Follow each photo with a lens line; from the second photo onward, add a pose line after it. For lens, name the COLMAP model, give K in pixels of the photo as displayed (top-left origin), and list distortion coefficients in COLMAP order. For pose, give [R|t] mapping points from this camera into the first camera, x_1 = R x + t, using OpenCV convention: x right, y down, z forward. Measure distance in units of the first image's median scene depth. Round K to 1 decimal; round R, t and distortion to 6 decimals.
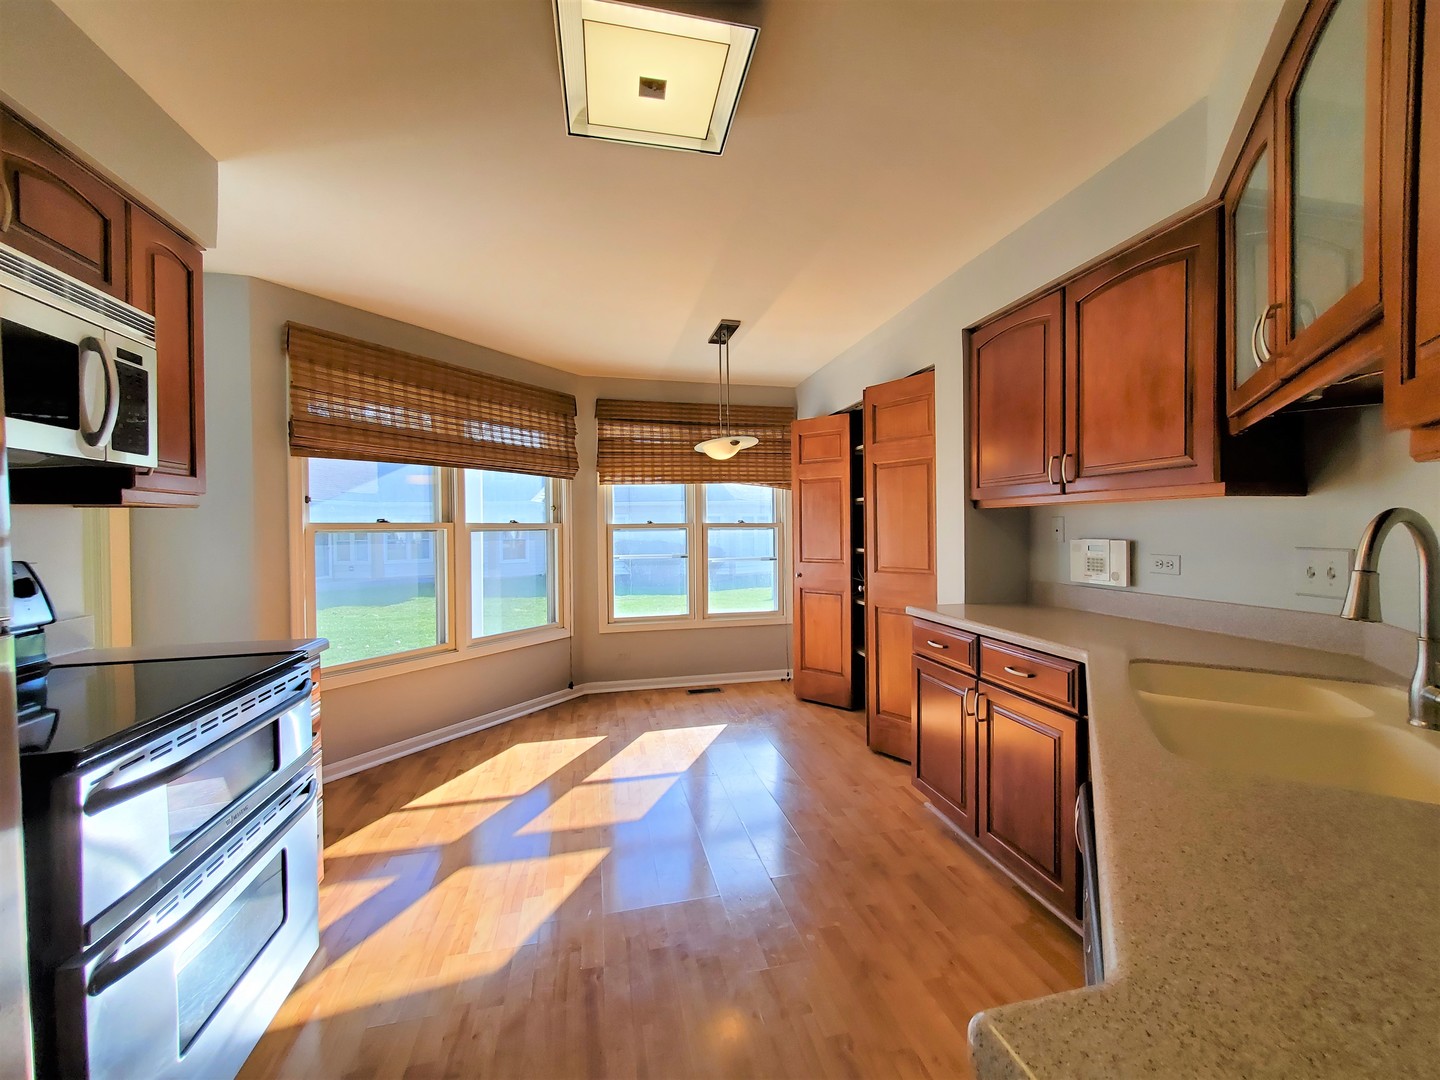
lens RADIAL K [[573.5, 0, 732.6], [0, 573.5, 533.1], [0, 0, 1]] dist [0.002995, -0.000636]
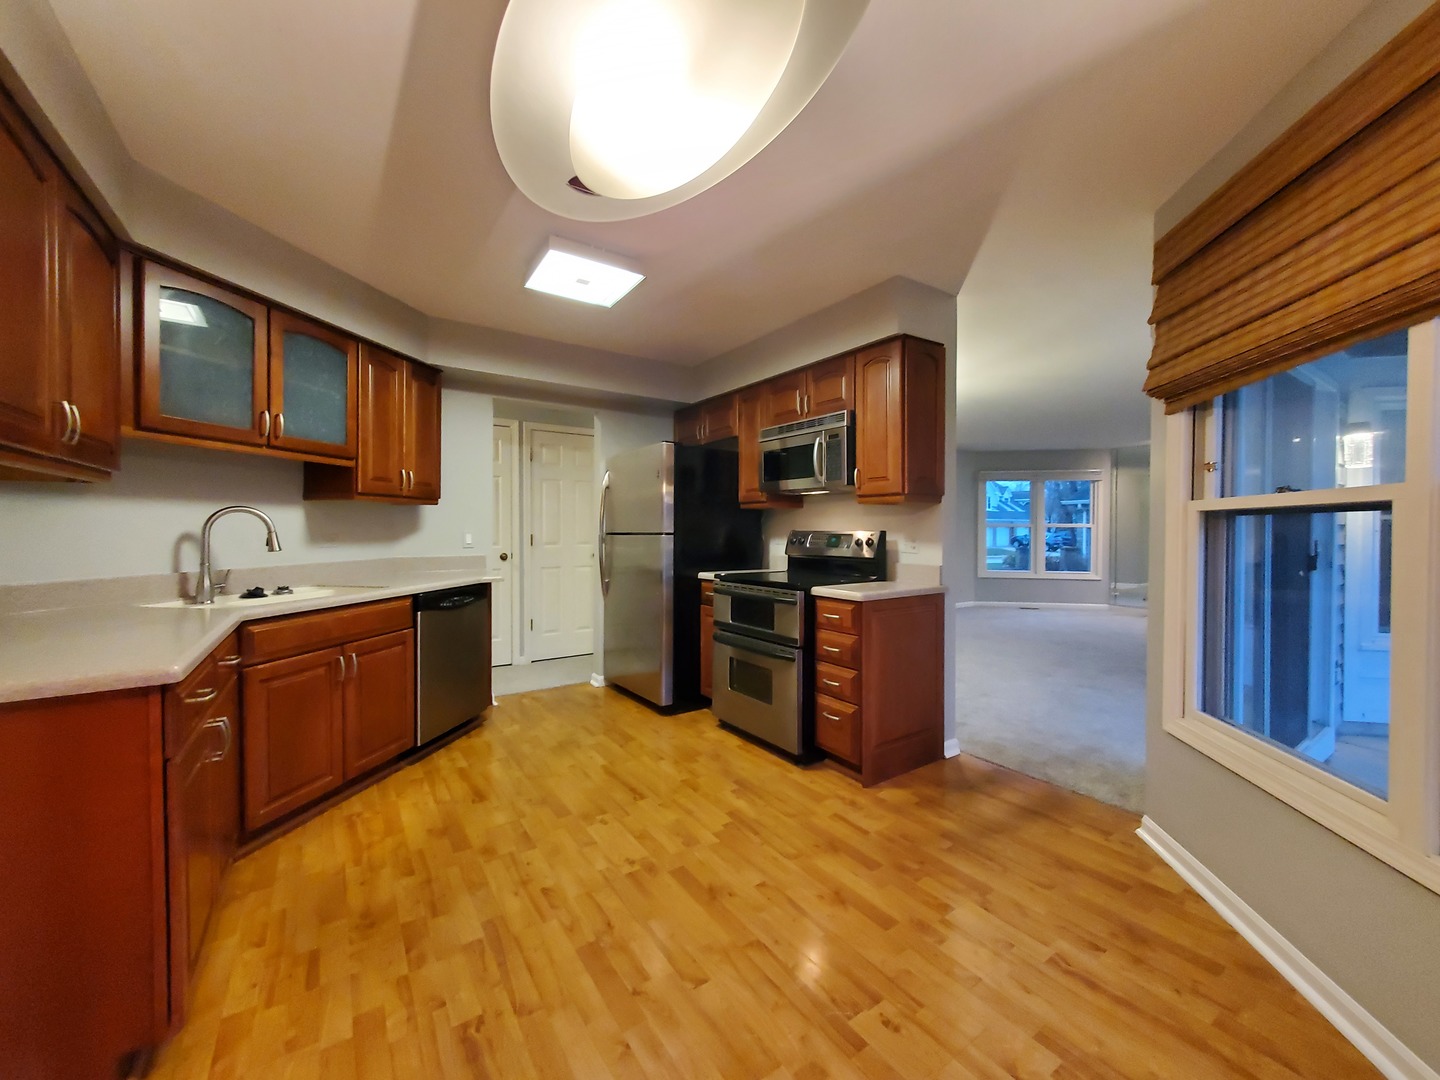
lens RADIAL K [[573.5, 0, 726.6], [0, 573.5, 533.2], [0, 0, 1]] dist [0.002995, -0.000636]
pose [[-0.936033, 0.006883, -0.351845, 0.033348], [-0.000926, 0.999757, 0.022022, 0.003582], [0.351911, 0.020939, -0.935799, 1.117386]]
